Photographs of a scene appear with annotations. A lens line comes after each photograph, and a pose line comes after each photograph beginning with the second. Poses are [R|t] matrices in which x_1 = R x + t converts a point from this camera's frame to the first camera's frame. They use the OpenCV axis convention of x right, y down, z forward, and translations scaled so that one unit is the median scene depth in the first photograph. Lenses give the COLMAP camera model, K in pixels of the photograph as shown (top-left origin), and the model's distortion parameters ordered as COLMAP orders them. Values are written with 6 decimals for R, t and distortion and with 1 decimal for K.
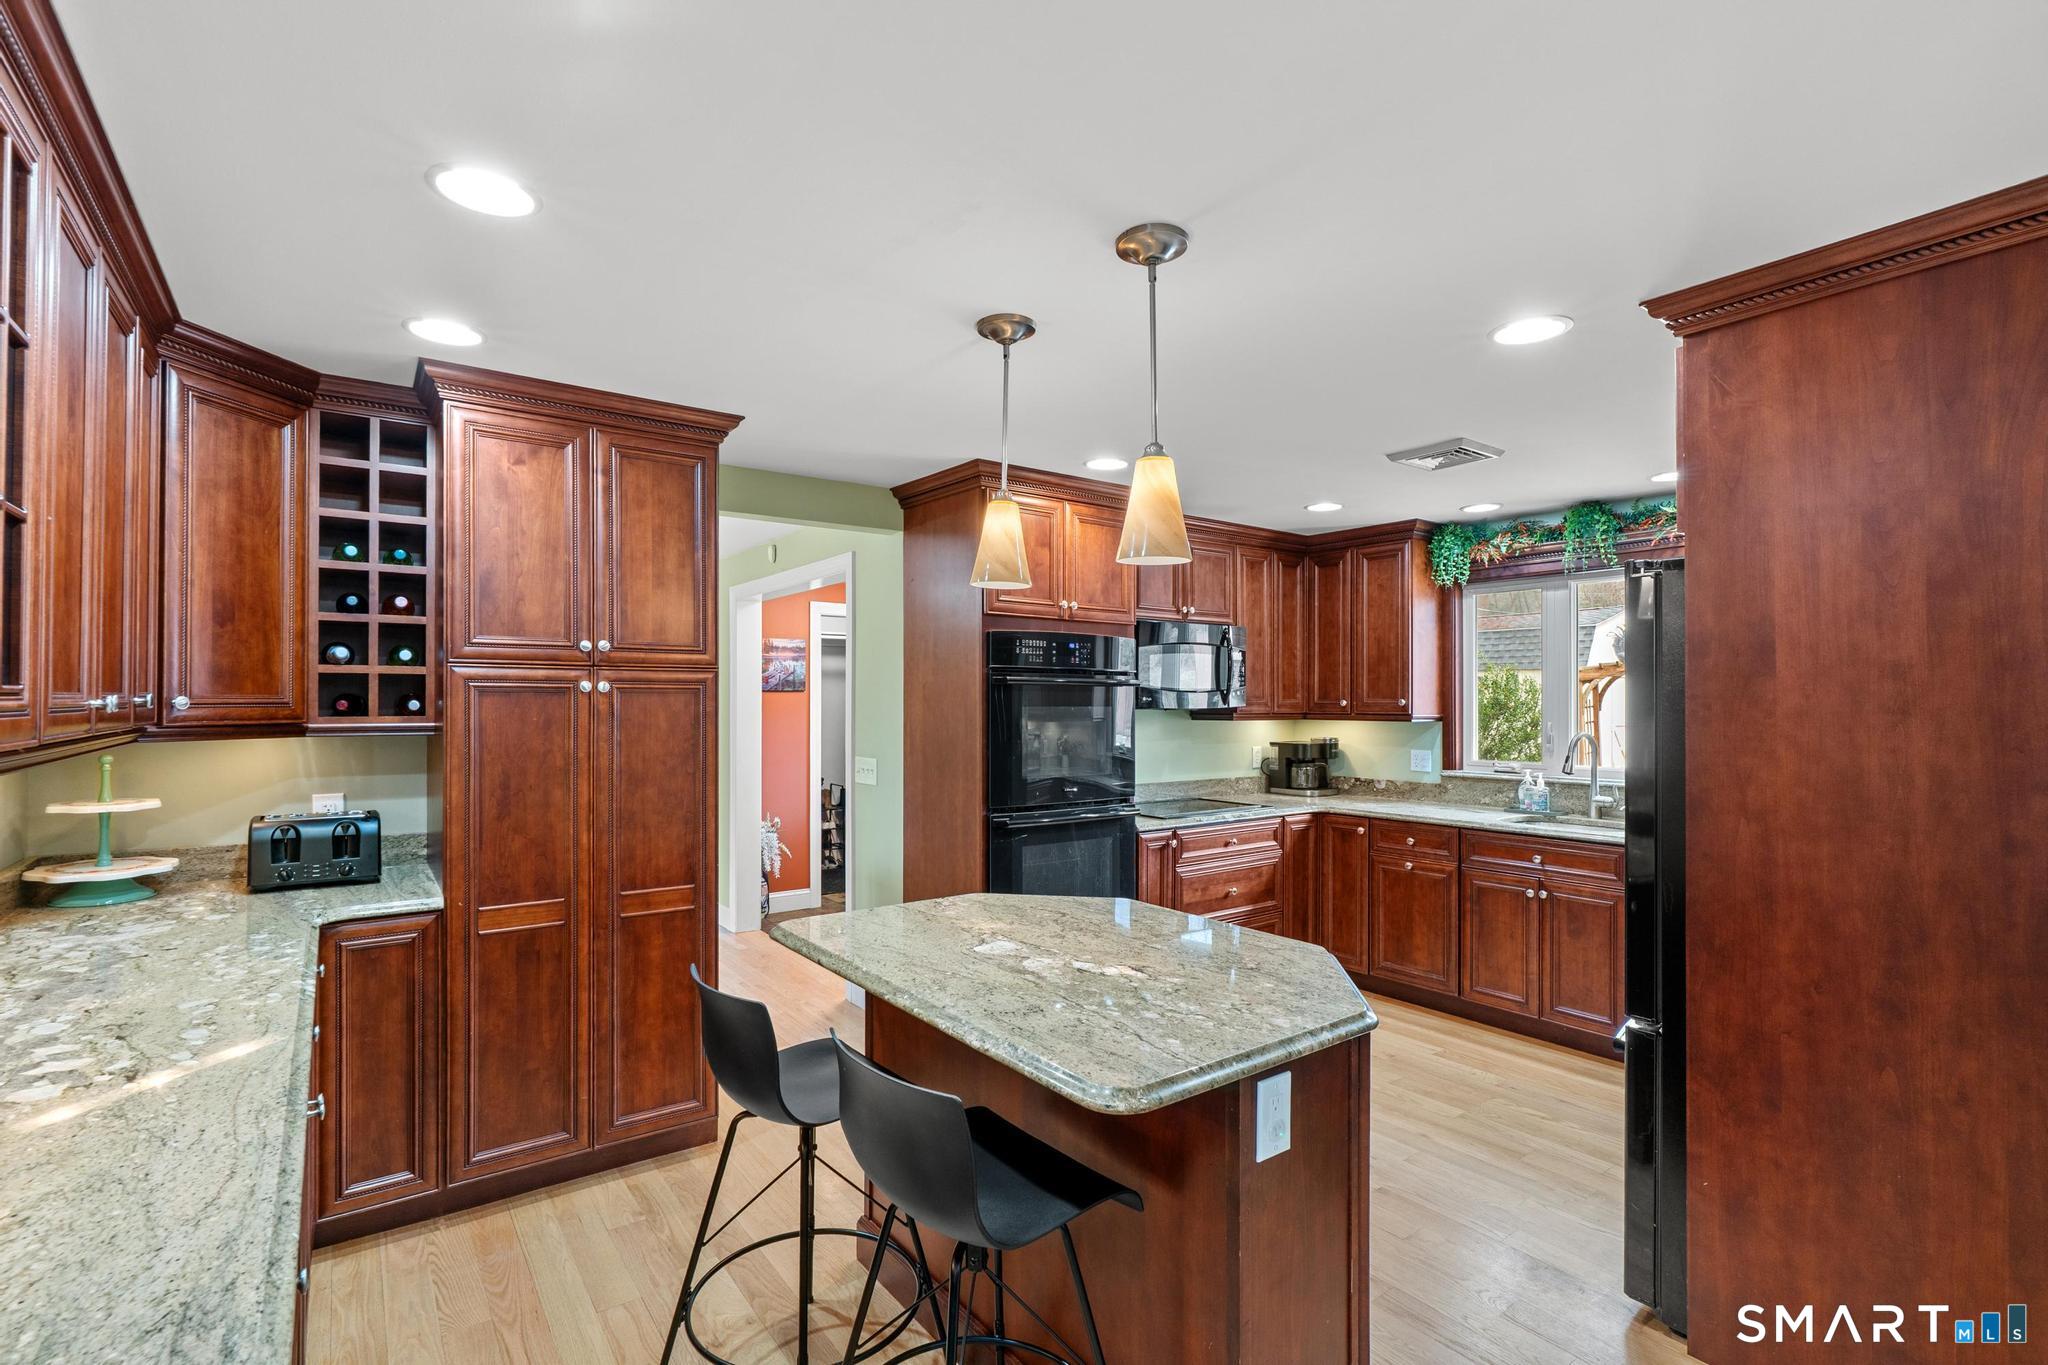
lens RADIAL K [[925.8, 0, 1017.6], [0, 925.8, 695.8], [0, 0, 1]] dist [-0.005072, -0.000506]
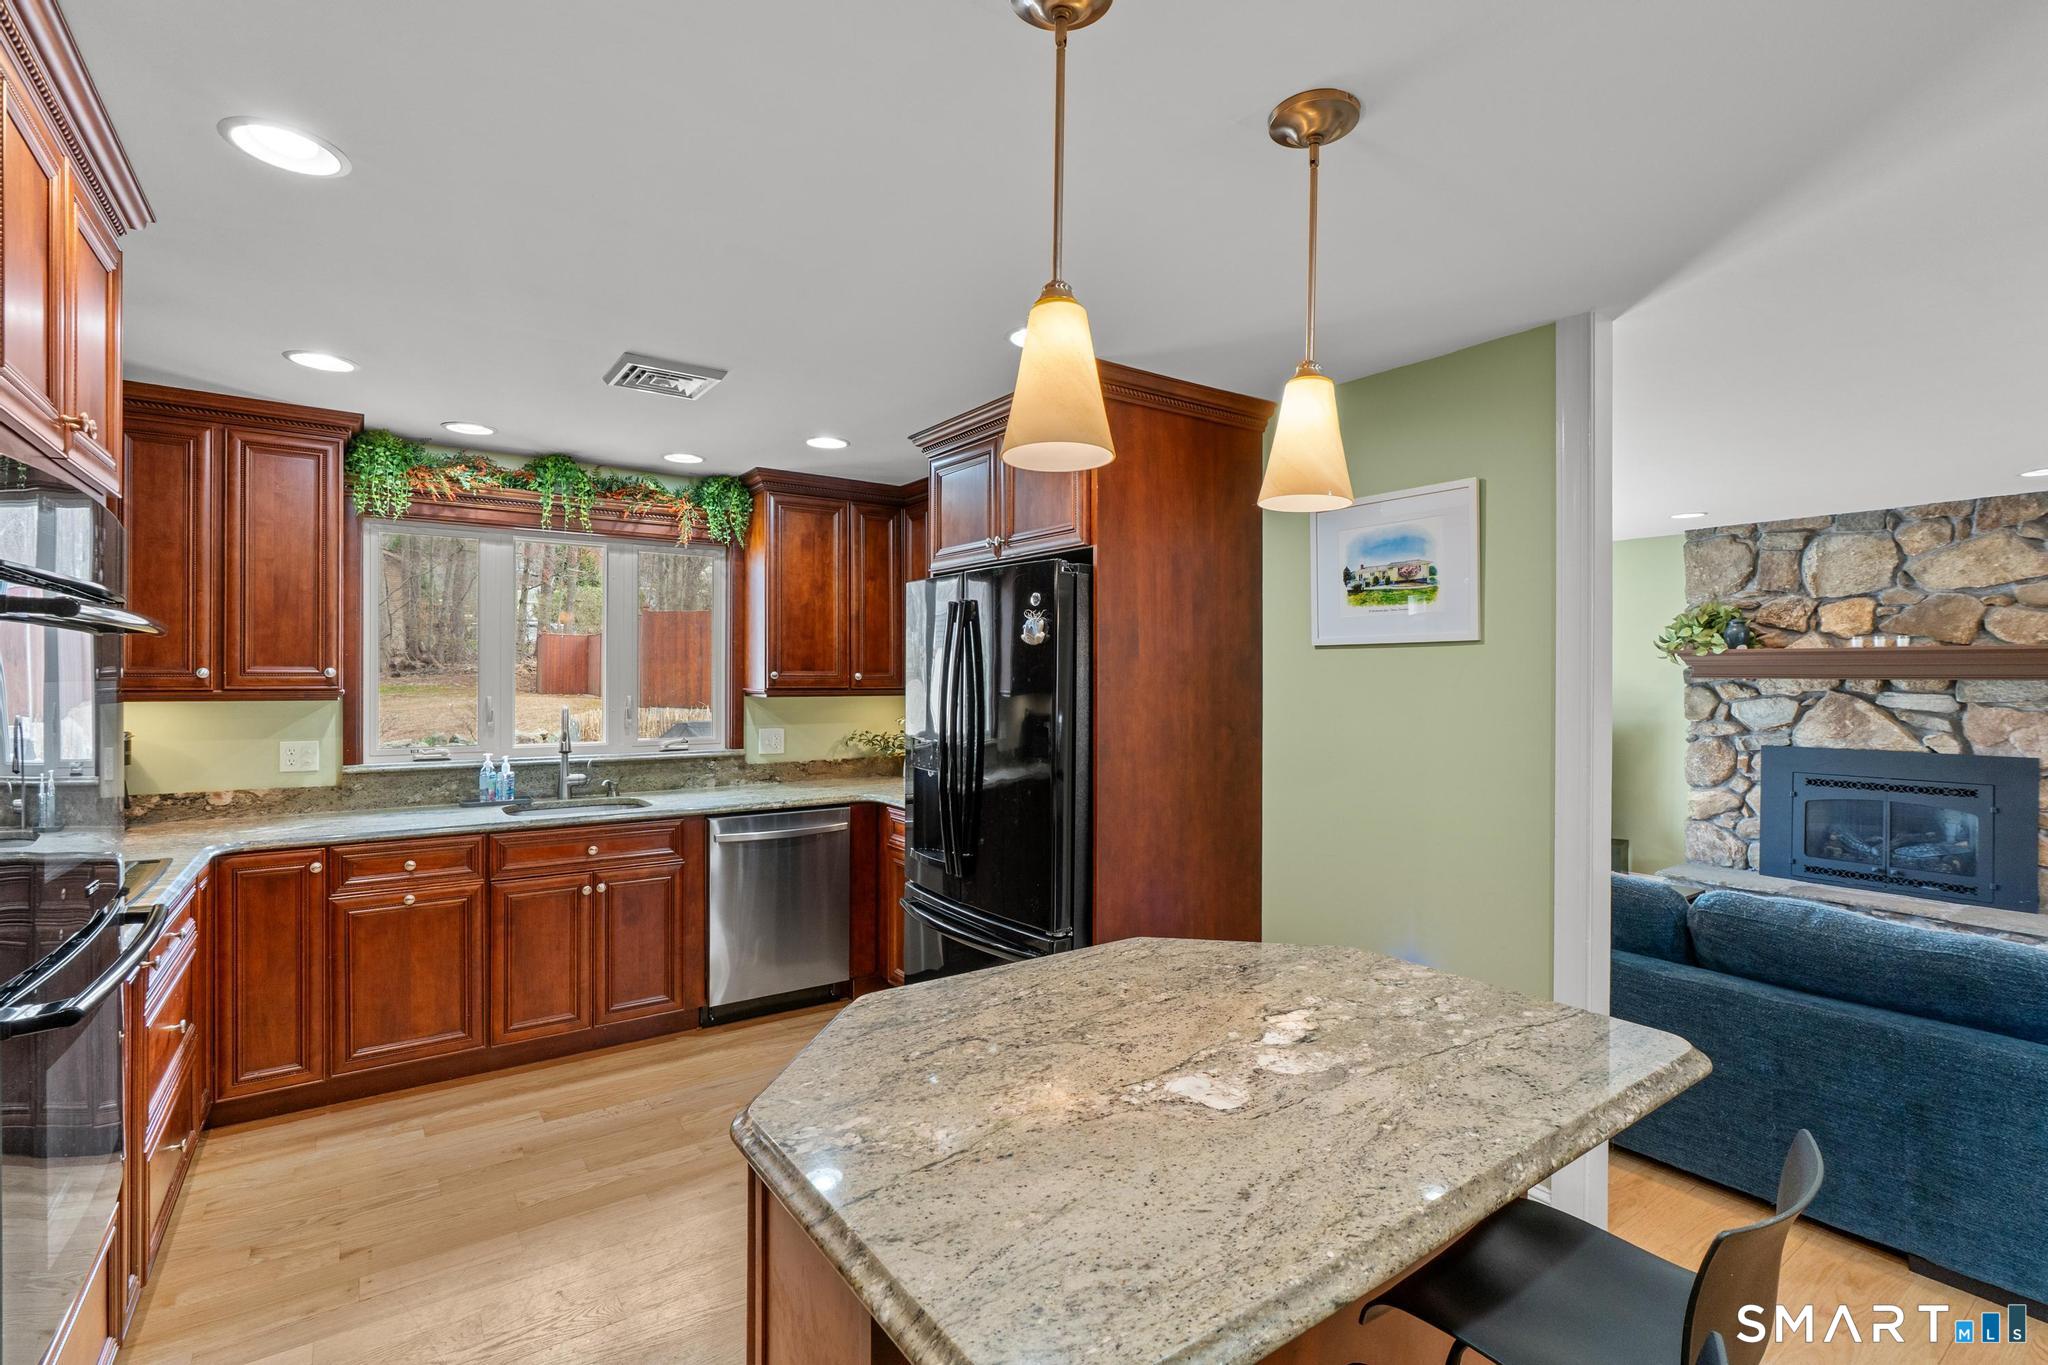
lens RADIAL K [[925.8, 0, 1016.3], [0, 925.8, 675.2], [0, 0, 1]] dist [-0.005072, -0.000506]
pose [[0.025322, 0.000277, 0.999679, -0.614707], [-0.011368, 0.999935, 0.000011, 0.007410], [-0.999615, -0.011364, 0.025324, 1.107339]]
